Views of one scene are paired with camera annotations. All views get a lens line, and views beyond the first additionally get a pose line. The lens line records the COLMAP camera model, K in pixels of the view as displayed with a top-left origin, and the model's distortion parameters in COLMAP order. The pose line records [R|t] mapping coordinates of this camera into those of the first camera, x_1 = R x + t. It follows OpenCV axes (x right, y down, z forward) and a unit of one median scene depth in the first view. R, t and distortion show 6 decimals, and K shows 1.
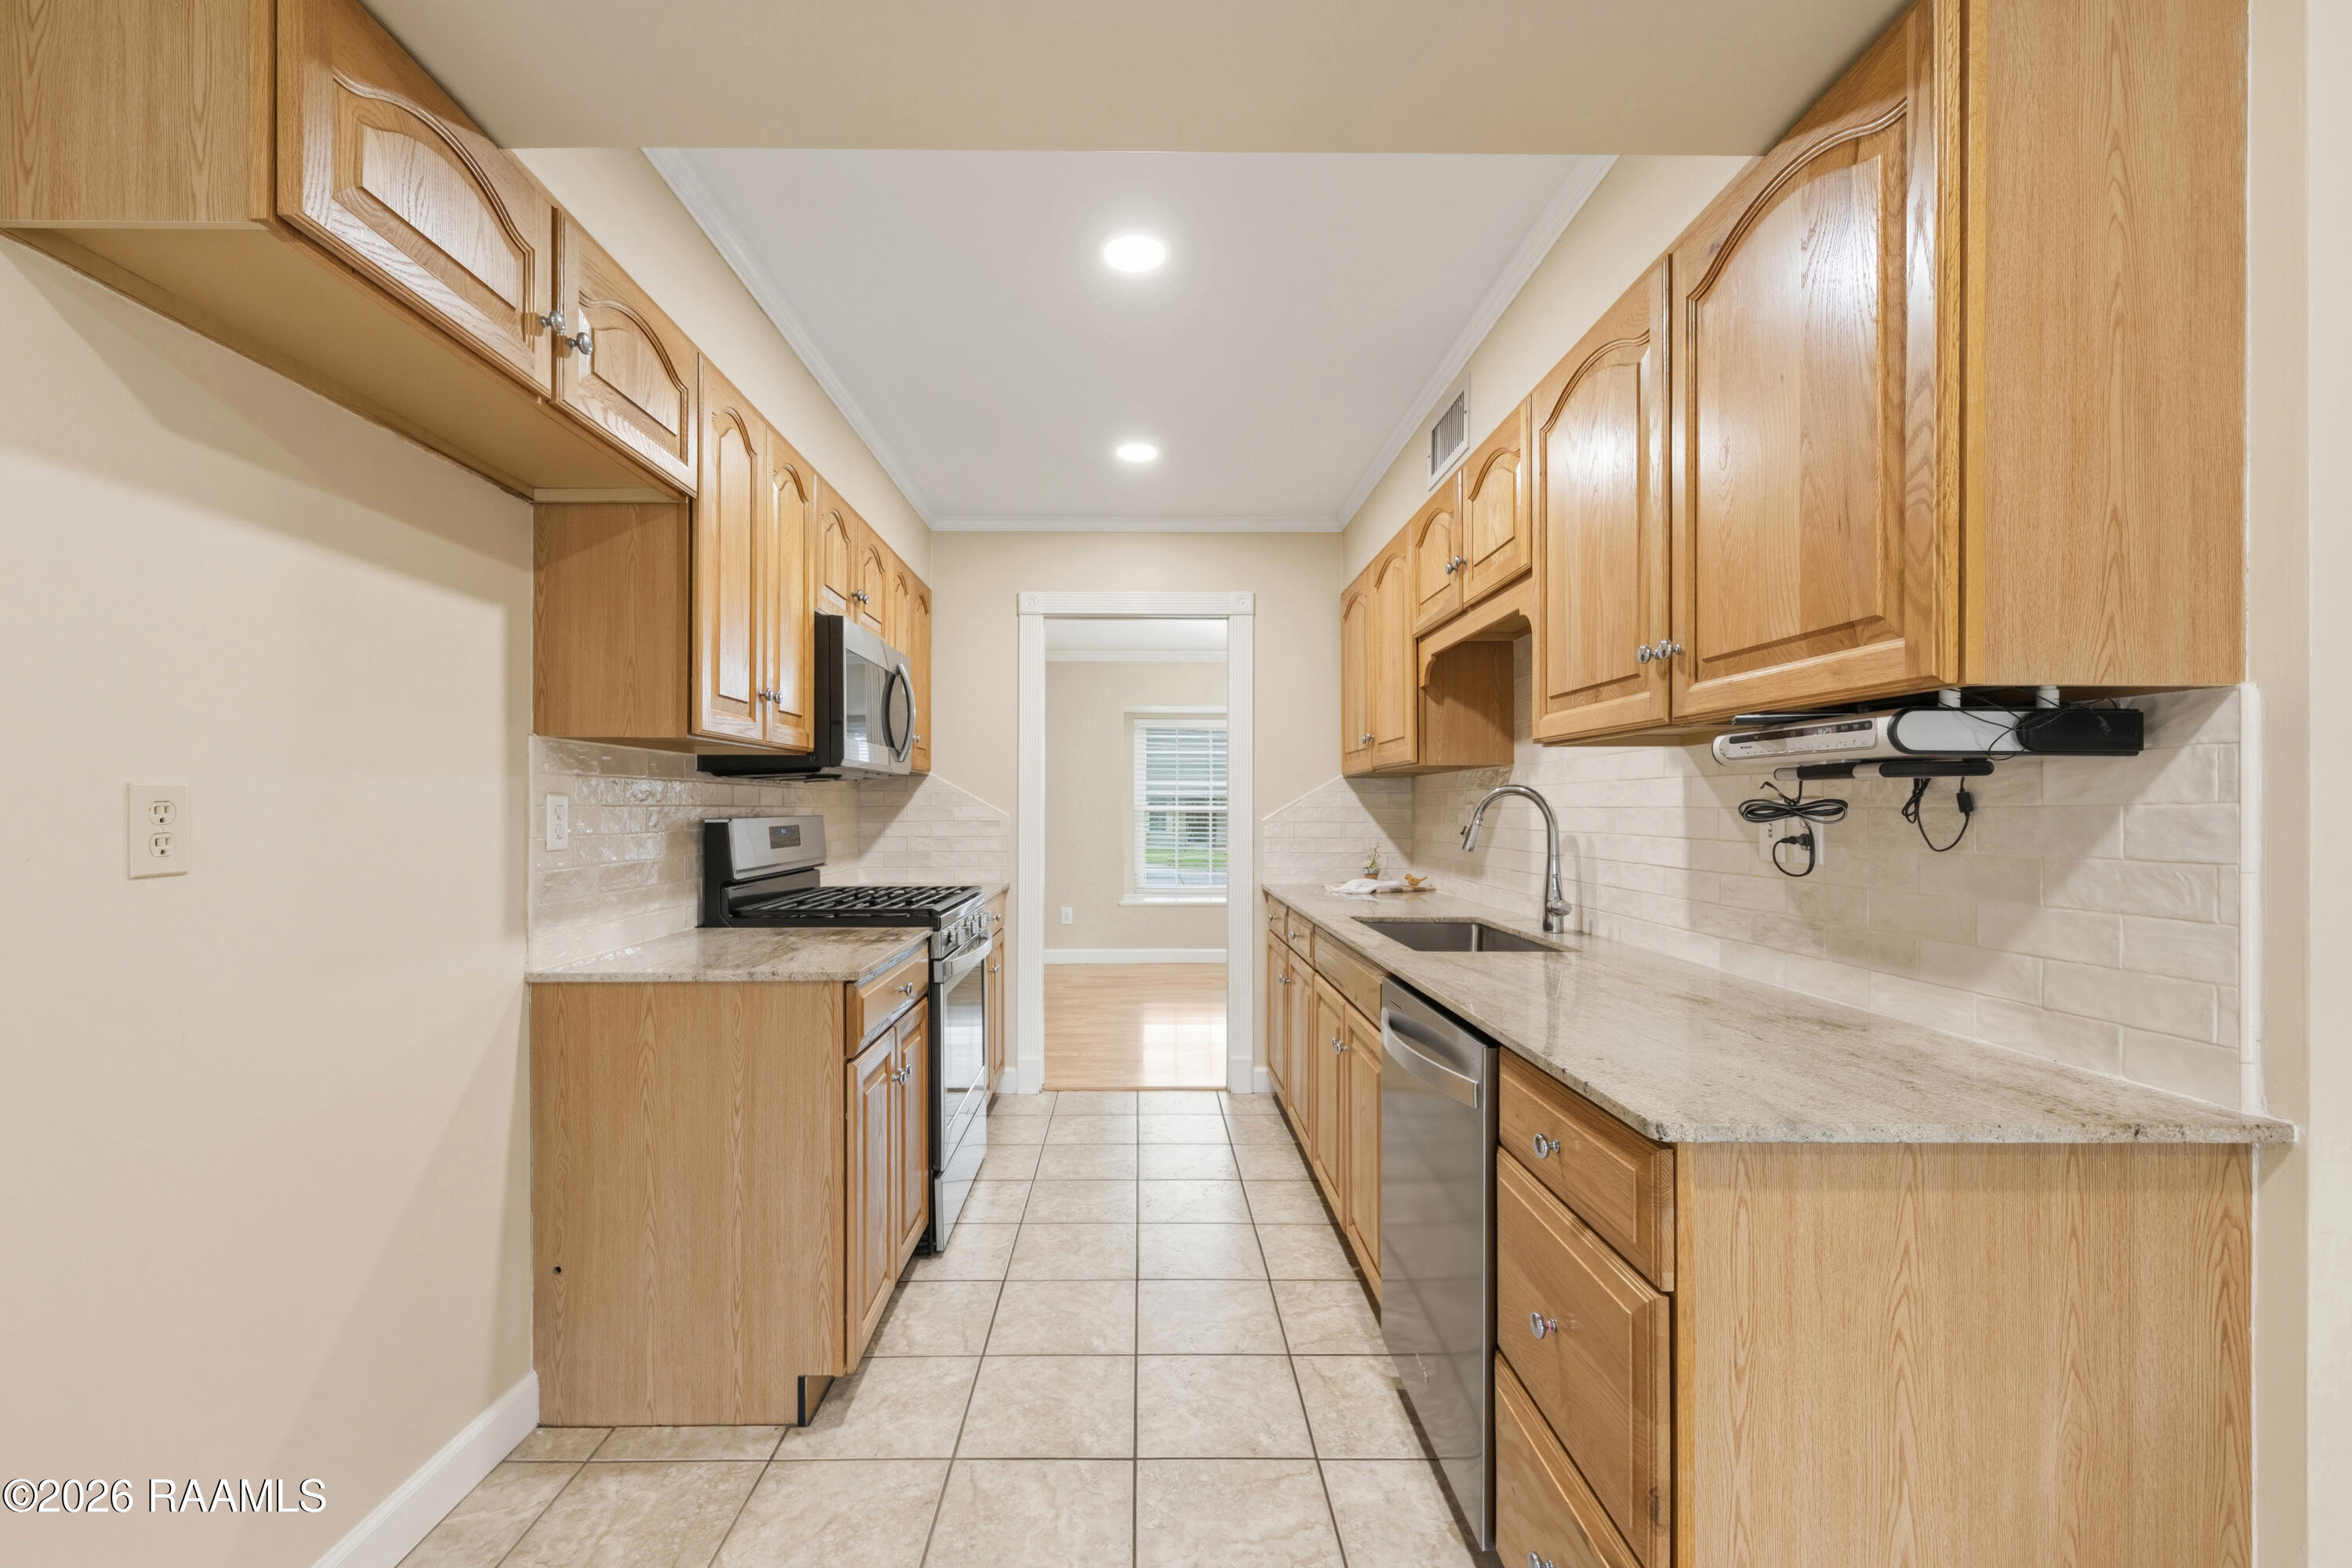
lens RADIAL K [[986.8, 0, 1136.7], [0, 986.8, 807.1], [0, 0, 1]] dist [0.007409, -0.000742]
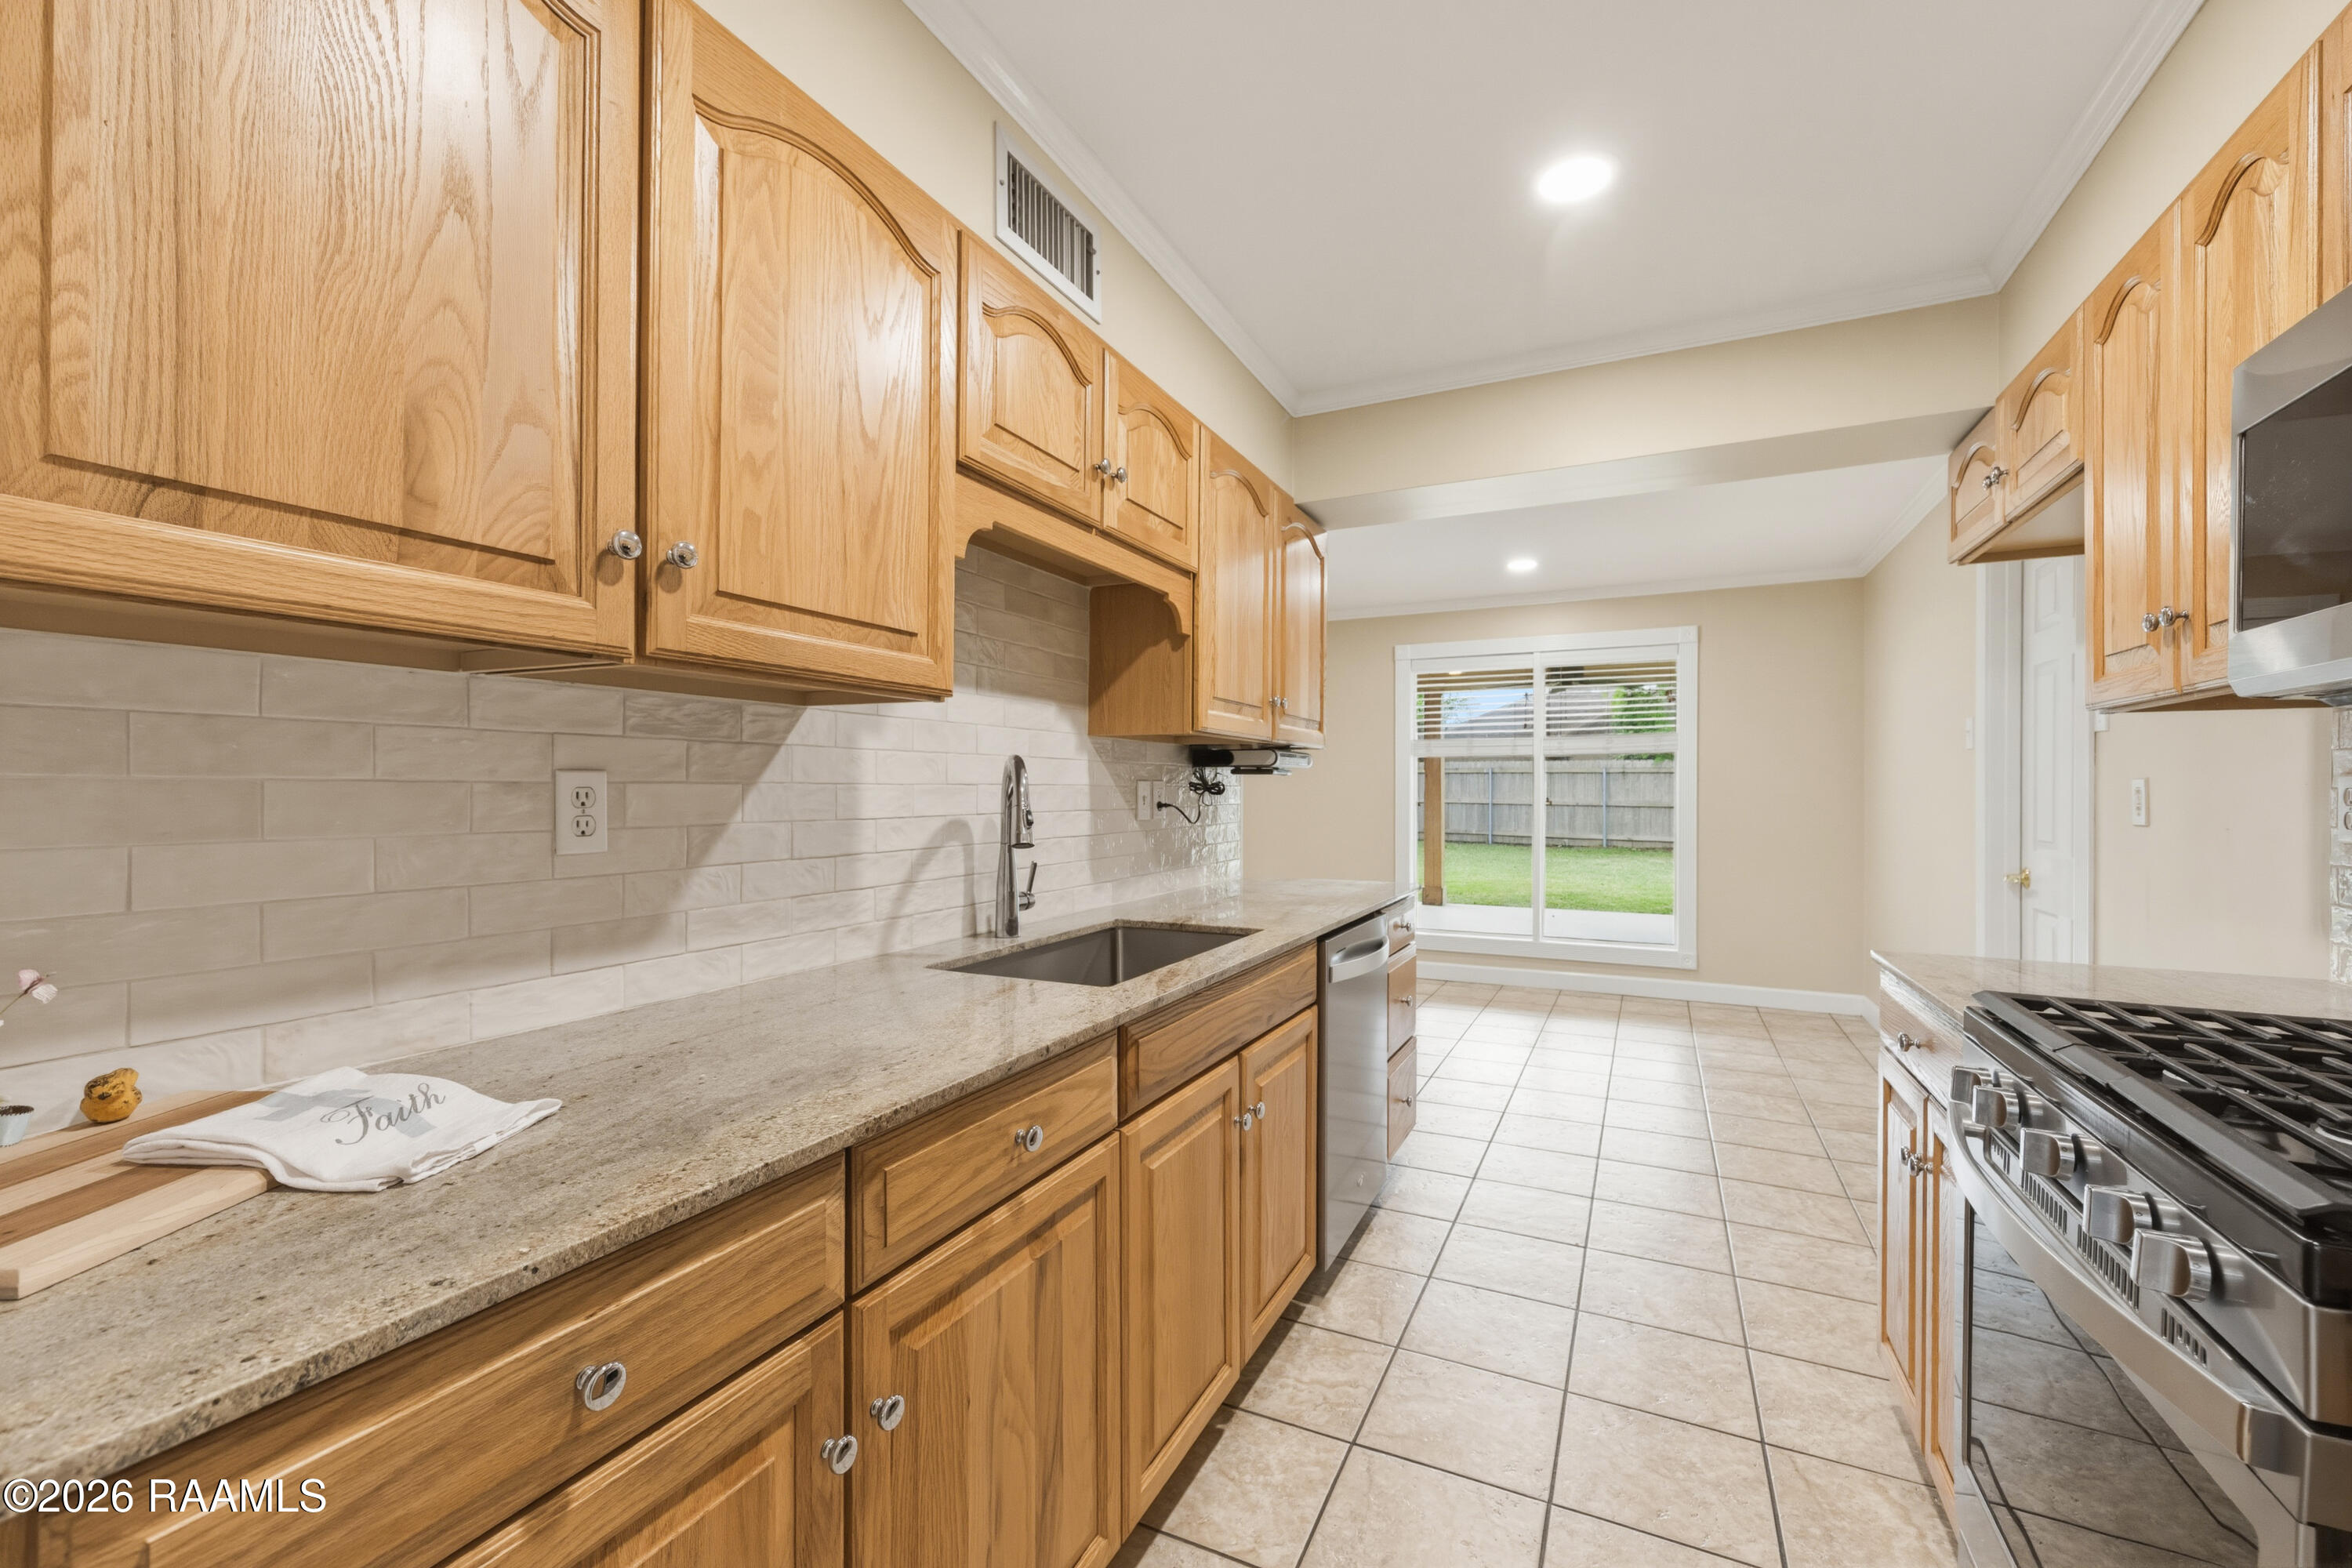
lens RADIAL K [[956.5, 0, 1190.2], [0, 956.5, 787.5], [0, 0, 1]] dist [0.008328, -0.003202]
pose [[-0.899610, -0.004526, 0.436671, -0.044906], [-0.005886, 0.999981, -0.001762, 0.002347], [-0.436655, -0.004155, -0.899620, 1.207467]]
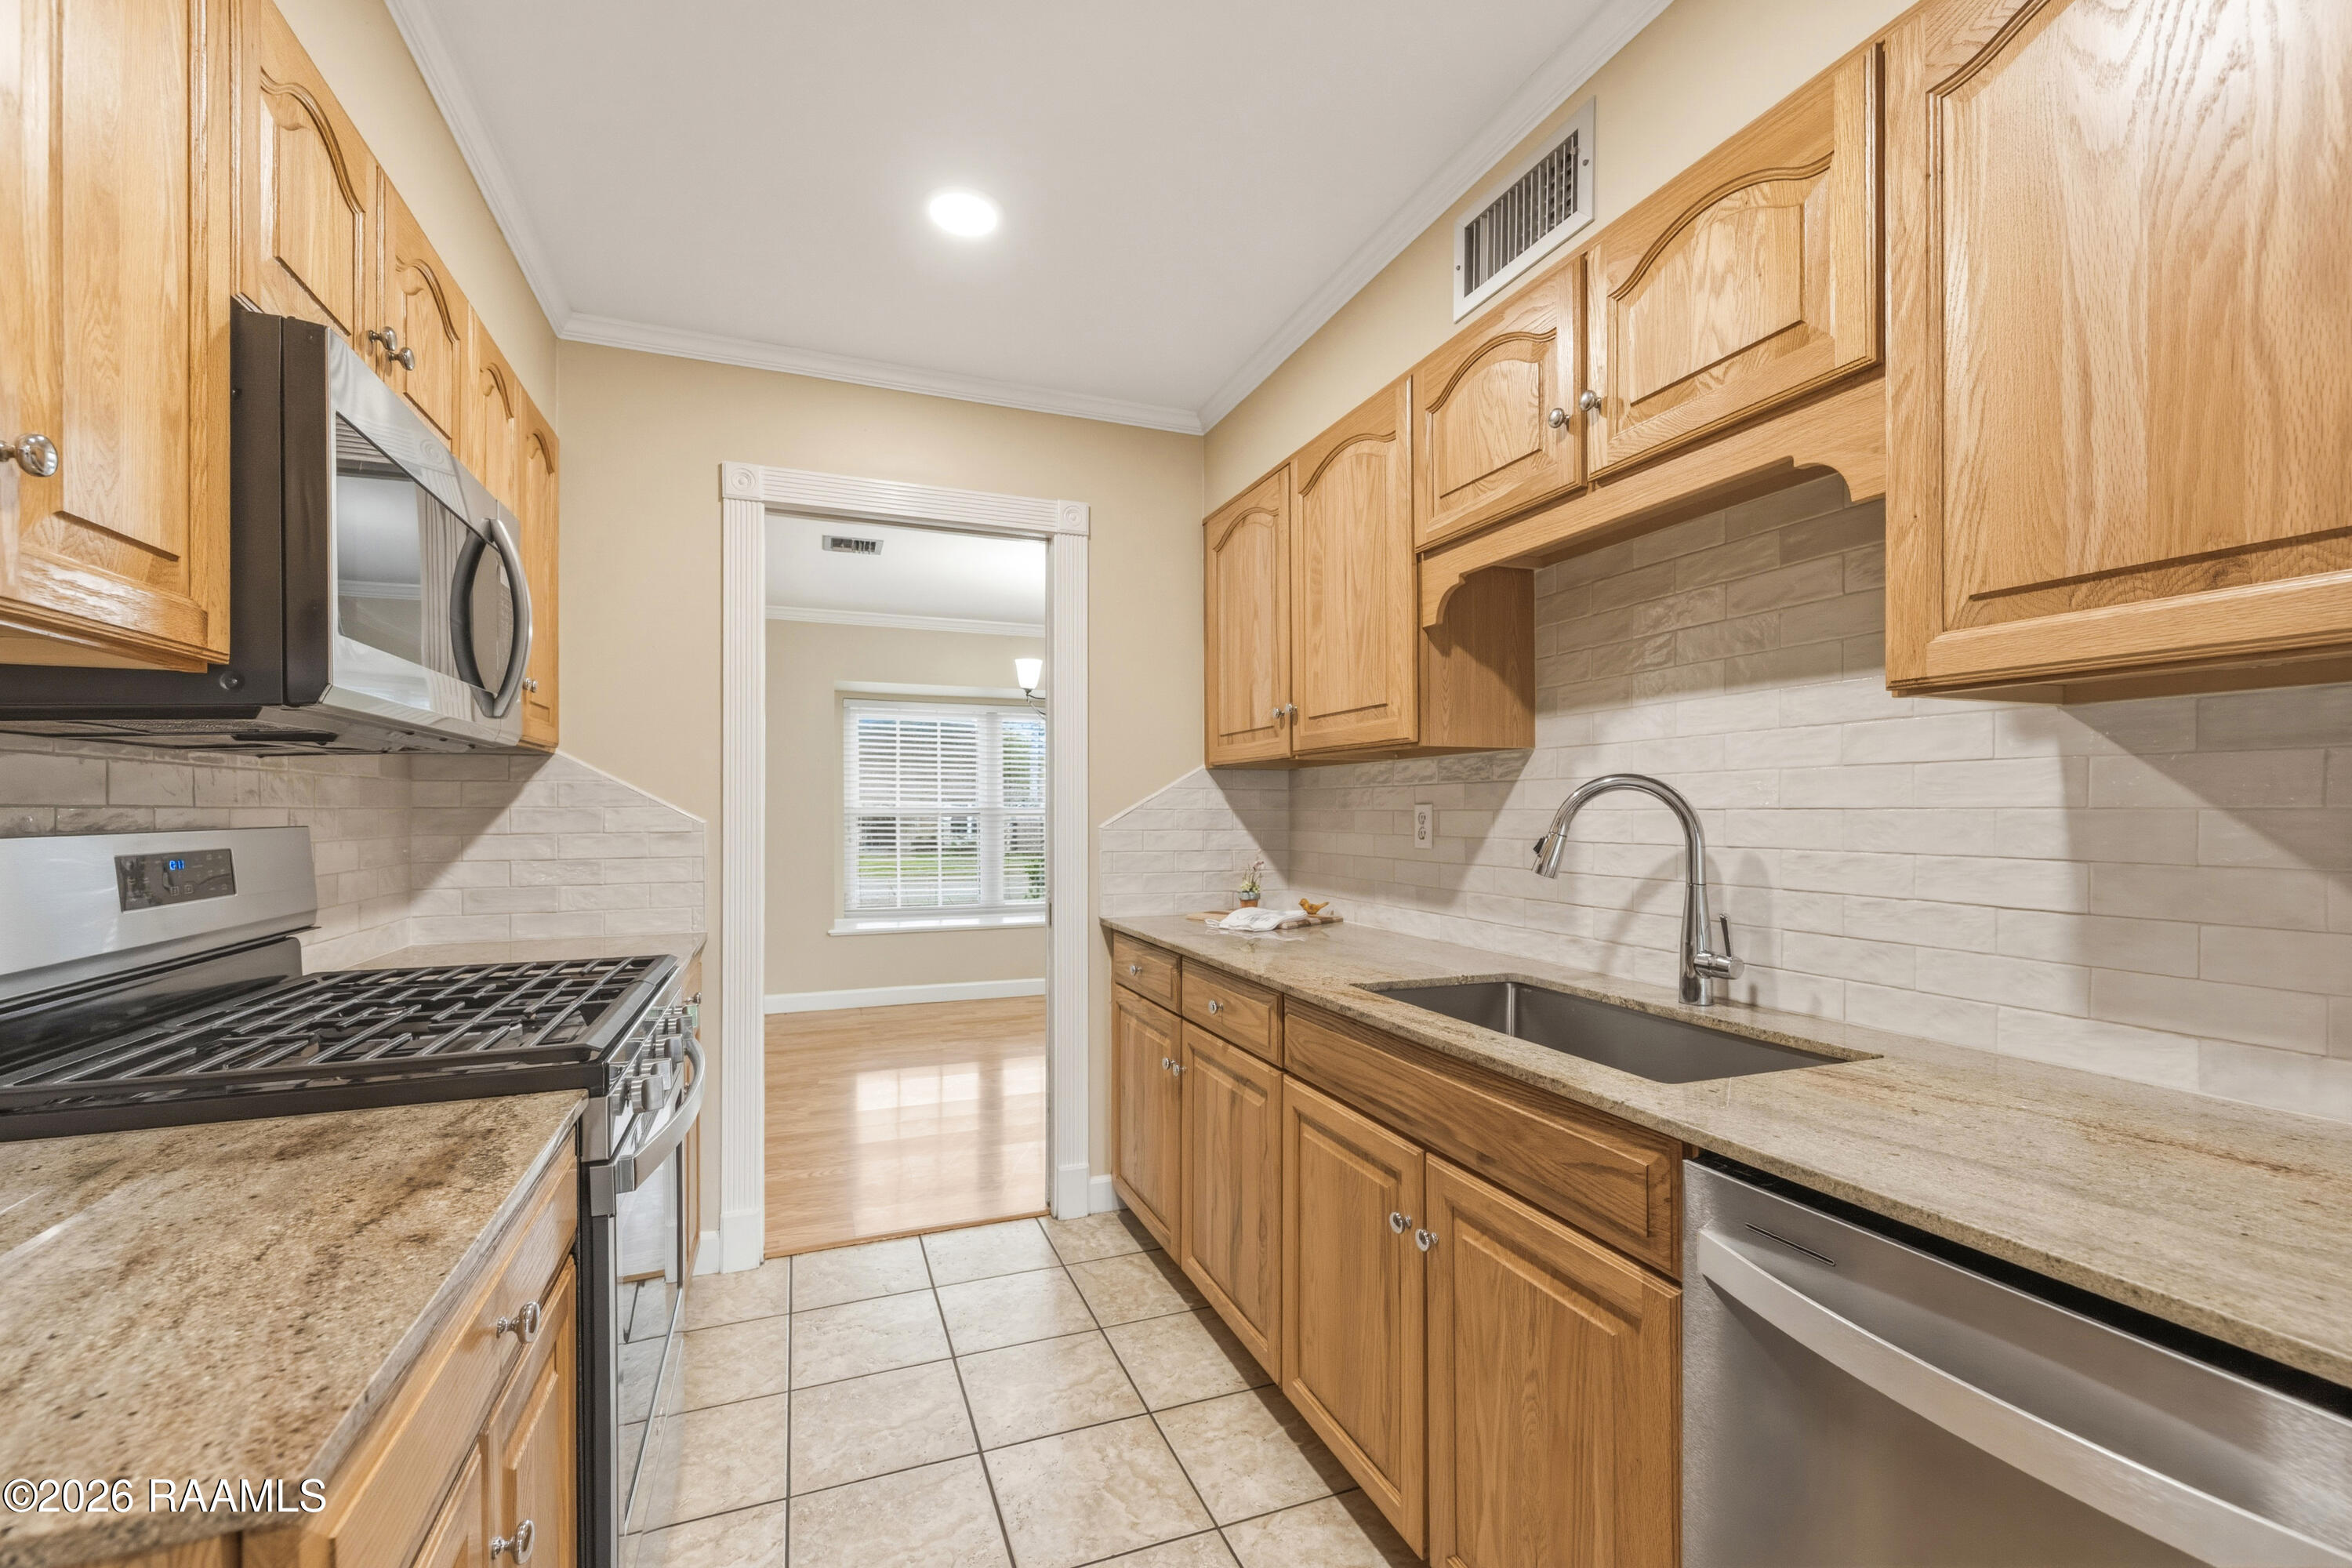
lens RADIAL K [[985.2, 0, 1175.4], [0, 985.2, 816.3], [0, 0, 1]] dist [0.004907, 0.000155]
pose [[0.933225, -0.002430, 0.359285, -0.092008], [0.000116, 0.999979, 0.006464, 0.000662], [-0.359293, -0.005991, 0.933206, 0.383318]]
